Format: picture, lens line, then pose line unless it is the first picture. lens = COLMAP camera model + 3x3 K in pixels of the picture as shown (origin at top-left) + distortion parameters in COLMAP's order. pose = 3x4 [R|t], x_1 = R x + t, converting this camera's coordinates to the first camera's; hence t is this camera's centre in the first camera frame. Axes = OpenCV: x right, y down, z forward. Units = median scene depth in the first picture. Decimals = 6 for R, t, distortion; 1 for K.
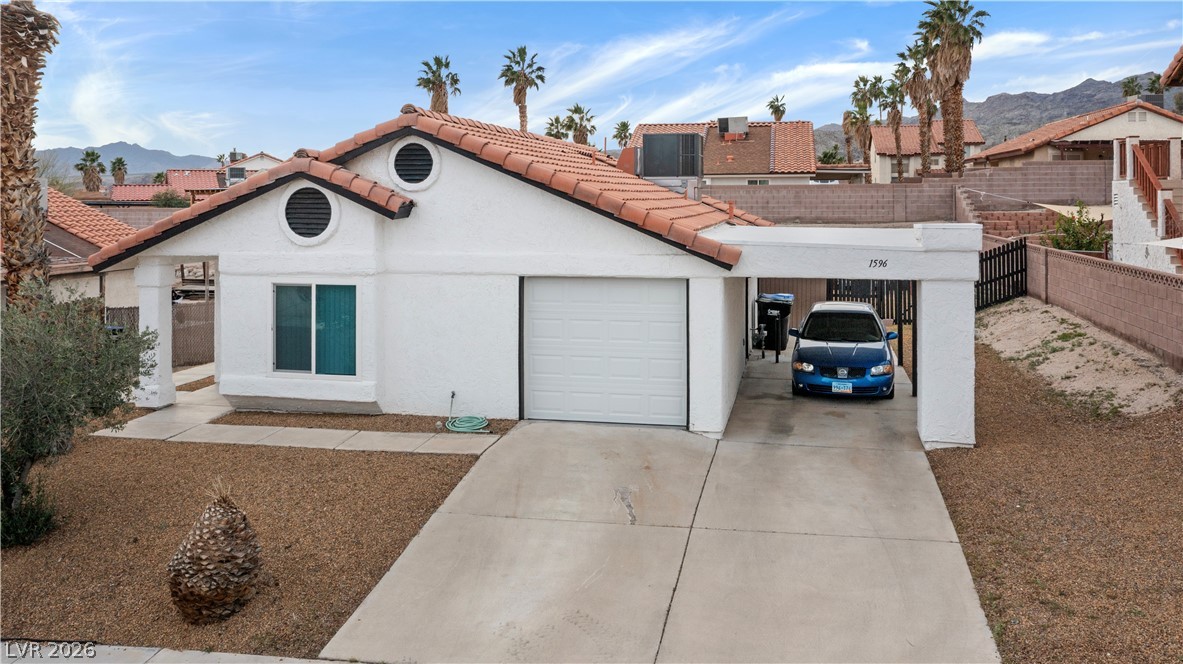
lens RADIAL K [[967.0, 0, 591.6], [0, 967.0, 198.4], [0, 0, 1]] dist [-0.005904, -0.002755]
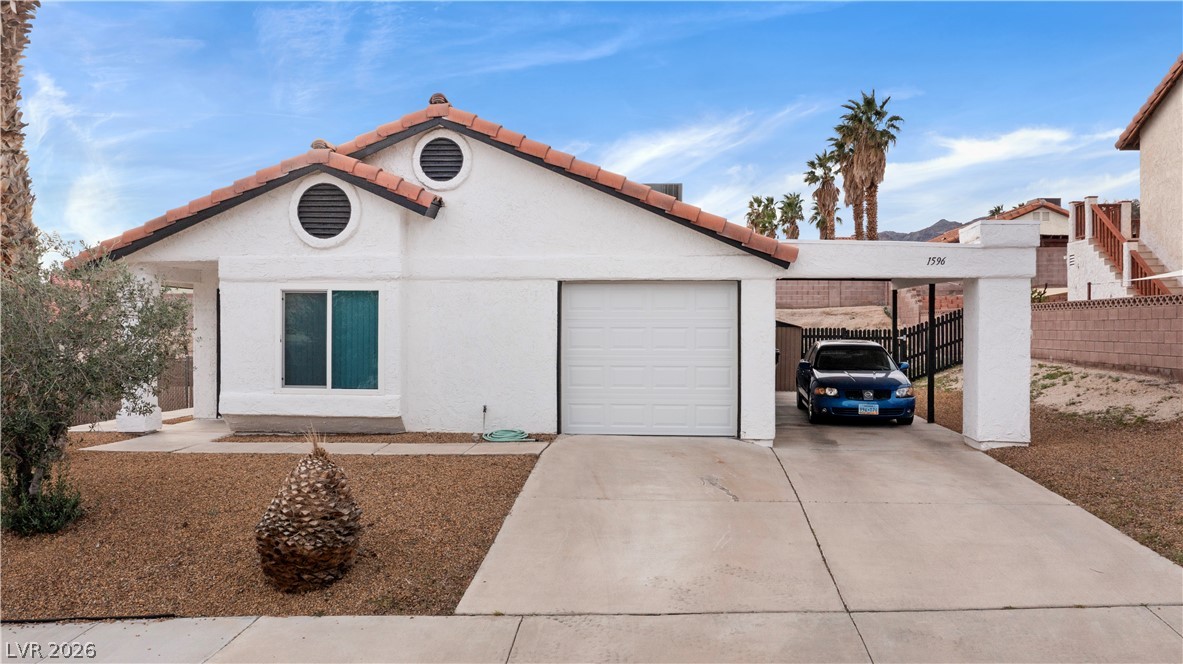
lens RADIAL K [[949.3, 0, 591.4], [0, 949.3, 343.9], [0, 0, 1]] dist [-0.013216, 0.003452]
pose [[0.992336, 0.004106, 0.123504, -0.153522], [-0.005988, 0.999871, 0.014870, 0.125524], [-0.123427, -0.015496, 0.992233, 0.080213]]
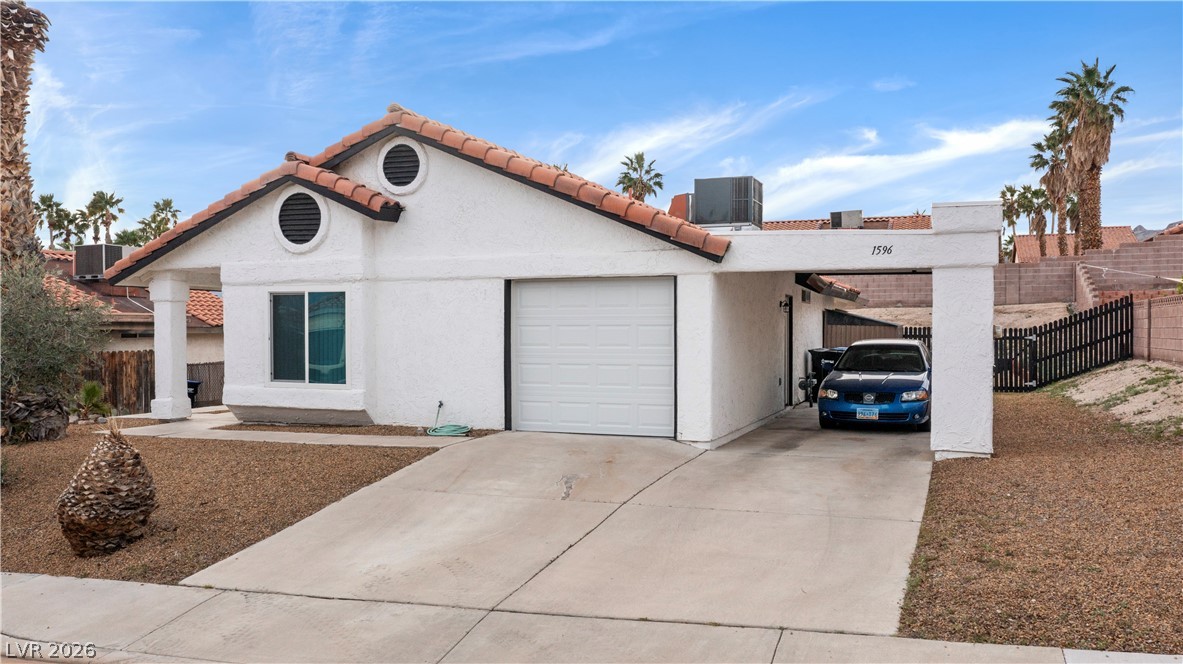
lens RADIAL K [[955.4, 0, 587.9], [0, 955.4, 363.7], [0, 0, 1]] dist [-0.012989, 0.006525]
pose [[0.987719, 0.008544, -0.156007, 0.150324], [-0.003327, 0.999428, 0.033668, 0.129016], [0.156206, -0.032736, 0.987182, 0.080677]]
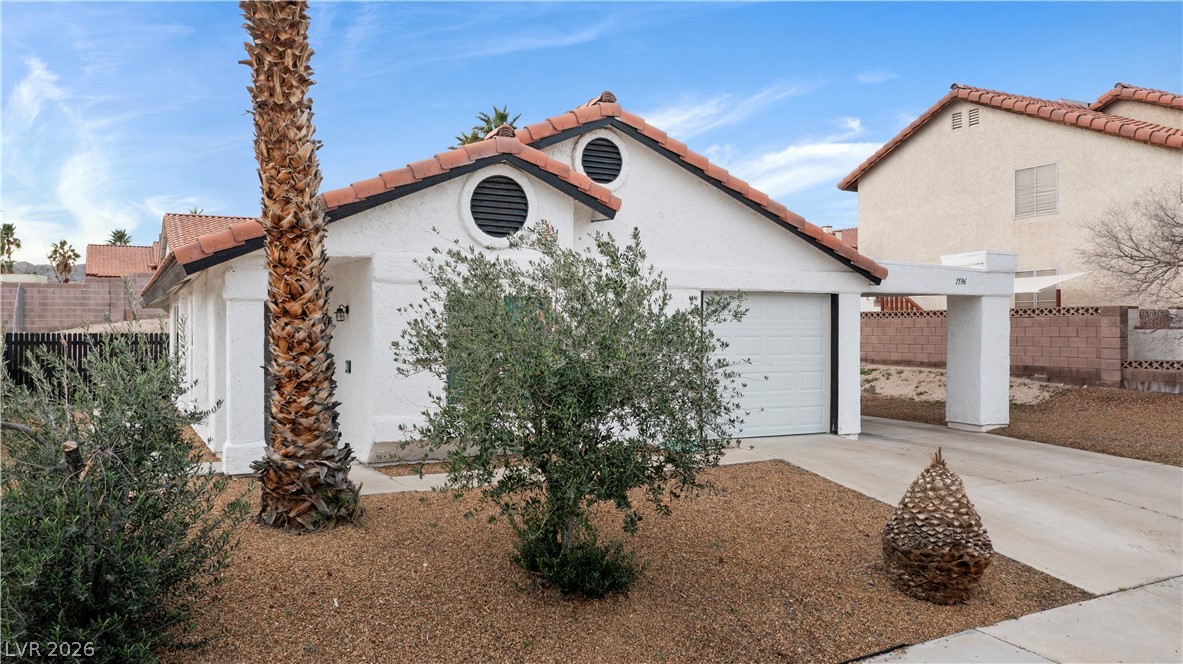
lens RADIAL K [[943.6, 0, 587.3], [0, 943.6, 357.9], [0, 0, 1]] dist [-0.013697, 0.007766]
pose [[0.778295, -0.013533, 0.627753, -0.735884], [-0.003475, 0.999660, 0.025859, 0.121091], [-0.627889, -0.022307, 0.777983, 0.336250]]
